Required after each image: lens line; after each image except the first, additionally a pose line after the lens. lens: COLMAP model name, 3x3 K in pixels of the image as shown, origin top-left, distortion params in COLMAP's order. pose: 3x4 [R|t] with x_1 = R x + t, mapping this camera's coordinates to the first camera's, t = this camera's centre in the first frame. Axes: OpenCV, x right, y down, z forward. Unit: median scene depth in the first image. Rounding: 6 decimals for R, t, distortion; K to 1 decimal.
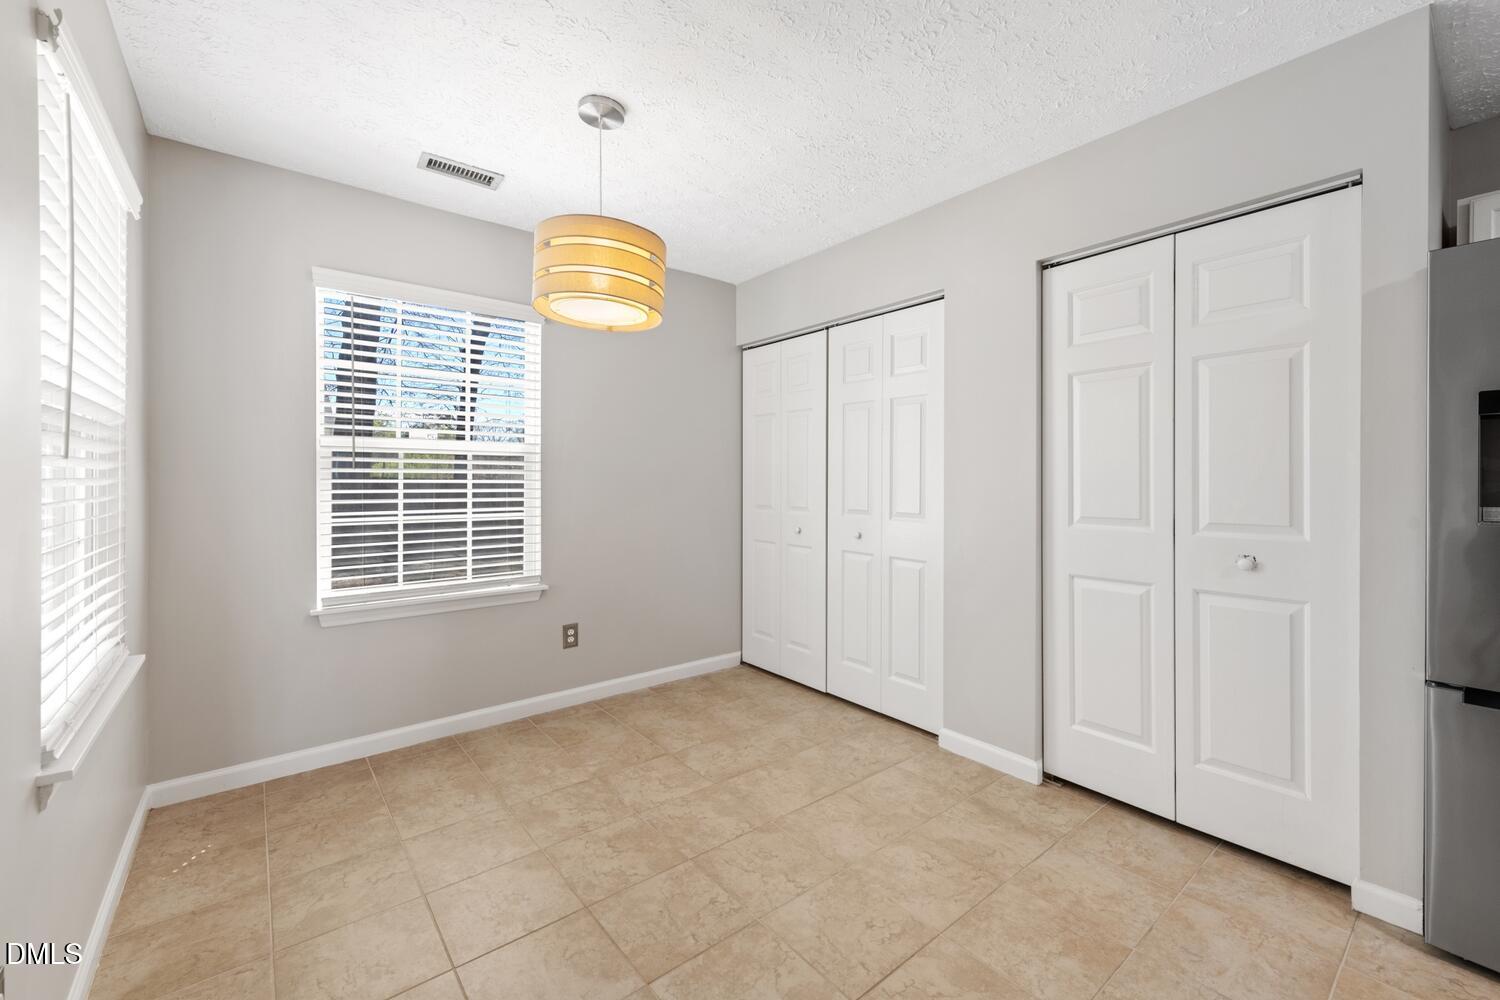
lens RADIAL K [[624.4, 0, 761.7], [0, 624.4, 479.1], [0, 0, 1]] dist [0.009335, -0.000847]
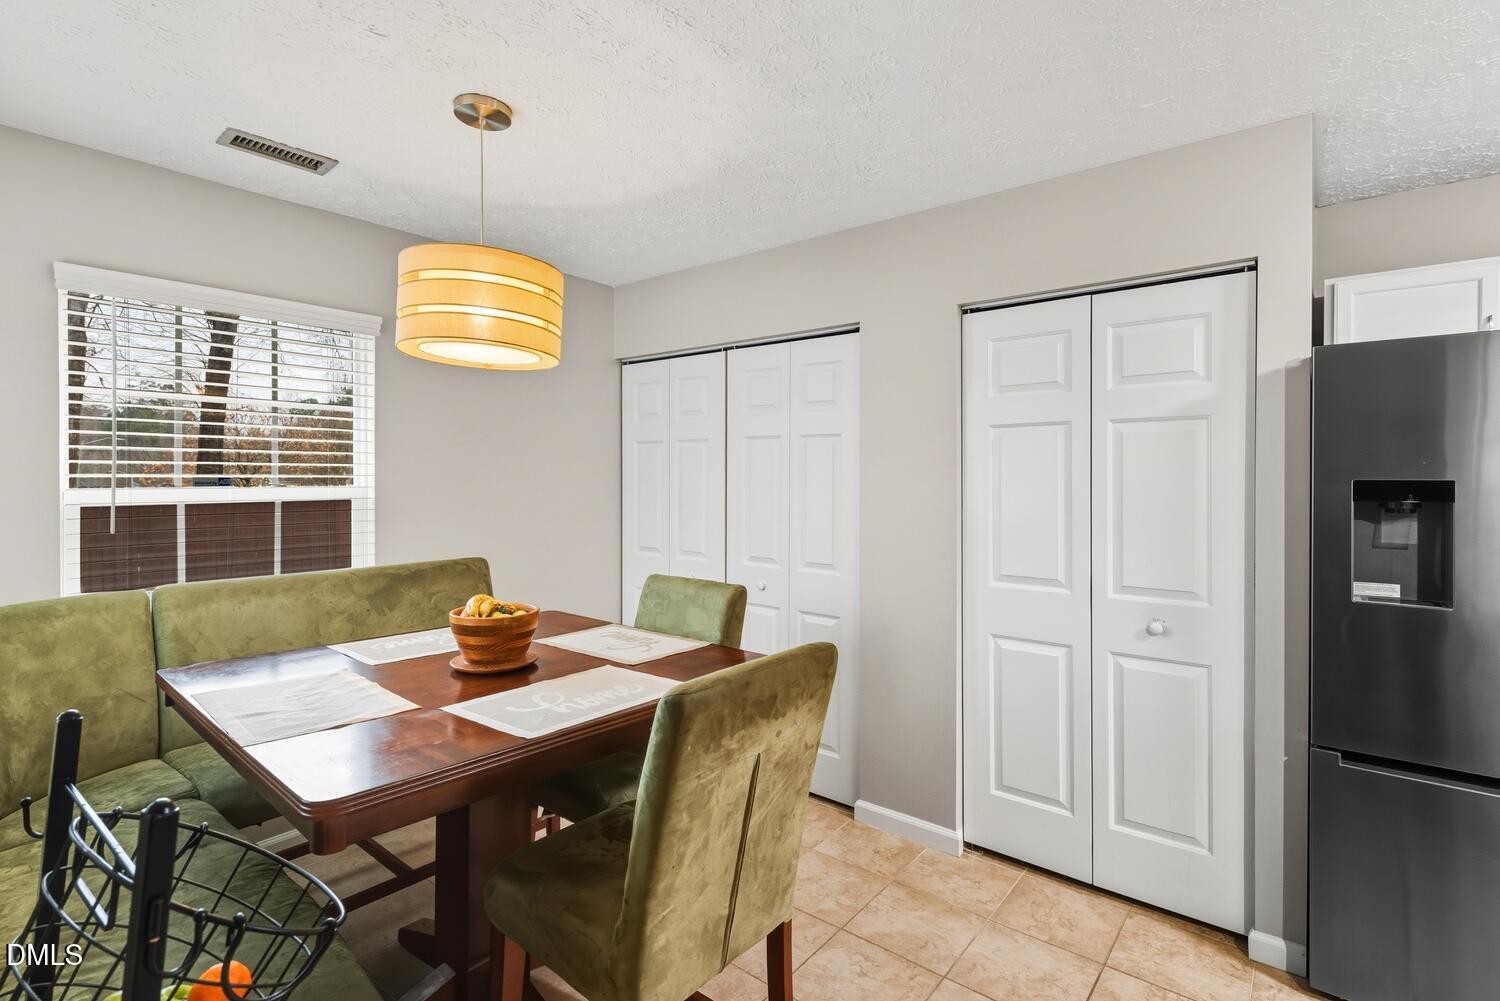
lens RADIAL K [[724.9, 0, 765.6], [0, 724.9, 480.7], [0, 0, 1]] dist [0.013859, -0.001040]
pose [[0.977794, 0.000119, 0.209569, -0.088029], [-0.000874, 0.999993, 0.003508, -0.096948], [-0.209567, -0.003613, 0.977788, -0.020777]]
